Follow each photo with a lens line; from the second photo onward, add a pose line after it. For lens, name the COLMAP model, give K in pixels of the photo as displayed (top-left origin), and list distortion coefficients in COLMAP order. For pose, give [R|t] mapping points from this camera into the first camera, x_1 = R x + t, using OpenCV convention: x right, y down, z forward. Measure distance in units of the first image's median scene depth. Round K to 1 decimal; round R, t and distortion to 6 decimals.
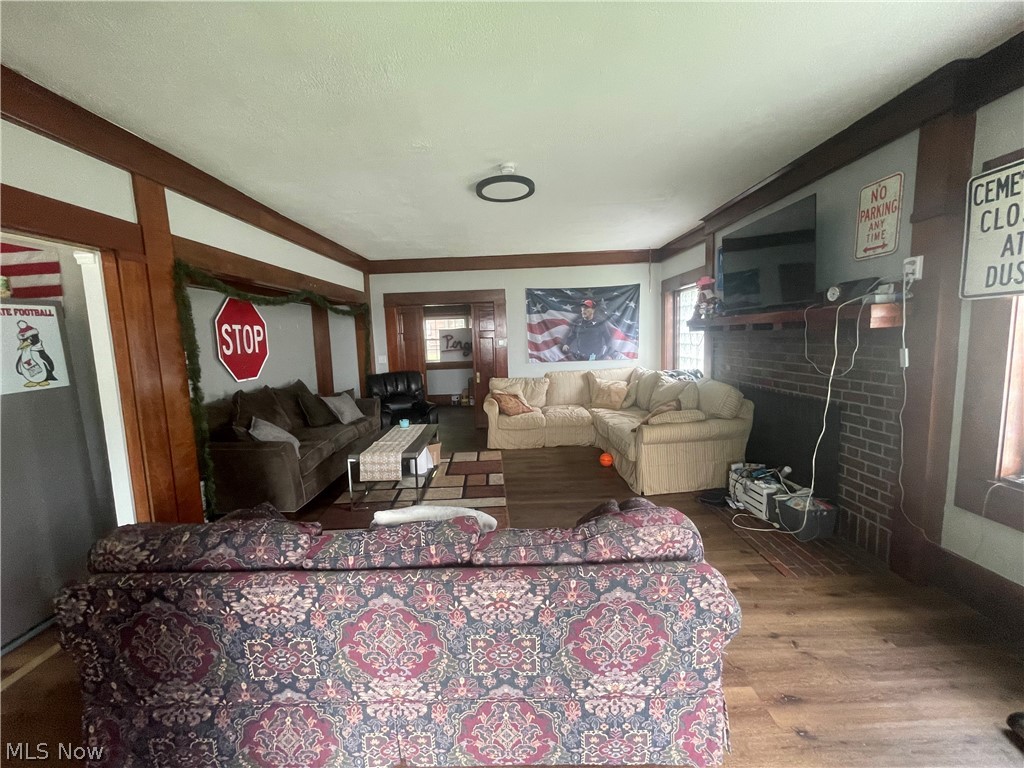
lens RADIAL K [[418.2, 0, 508.4], [0, 418.2, 384.1], [0, 0, 1]] dist [0.001418, -0.001142]
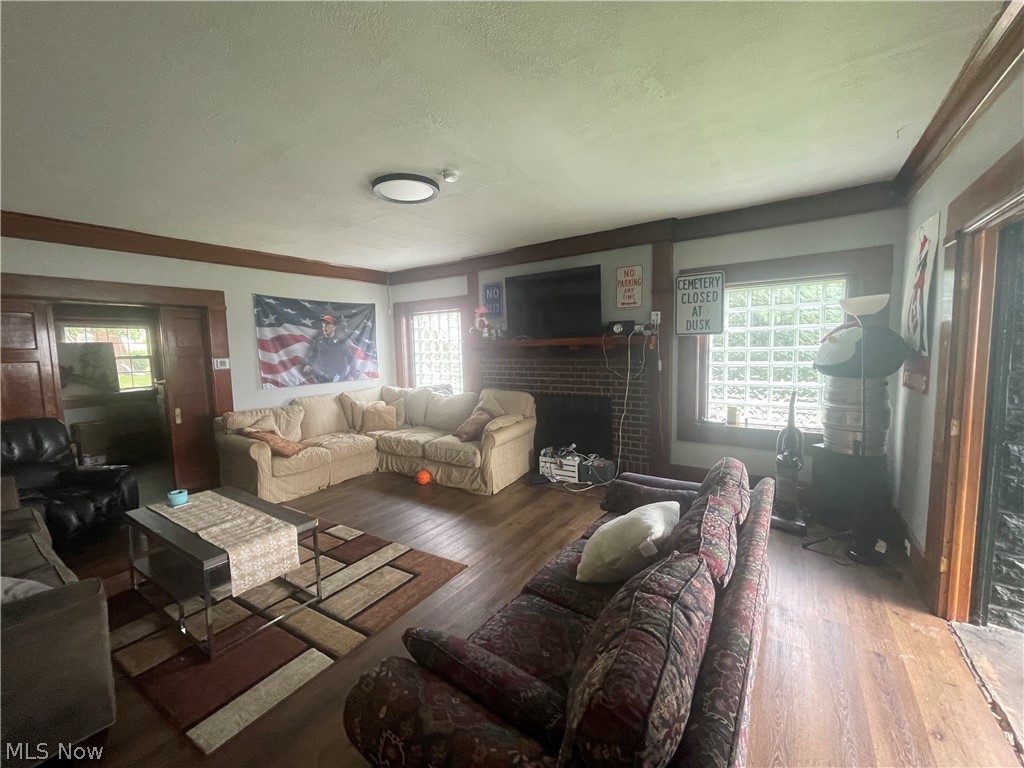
lens RADIAL K [[418.2, 0, 508.4], [0, 418.2, 382.4], [0, 0, 1]] dist [0.001418, -0.001142]
pose [[0.559570, -0.050403, 0.827249, -0.345240], [0.096377, 0.995334, -0.004547, -0.016011], [-0.823160, 0.082272, 0.561817, 0.186881]]
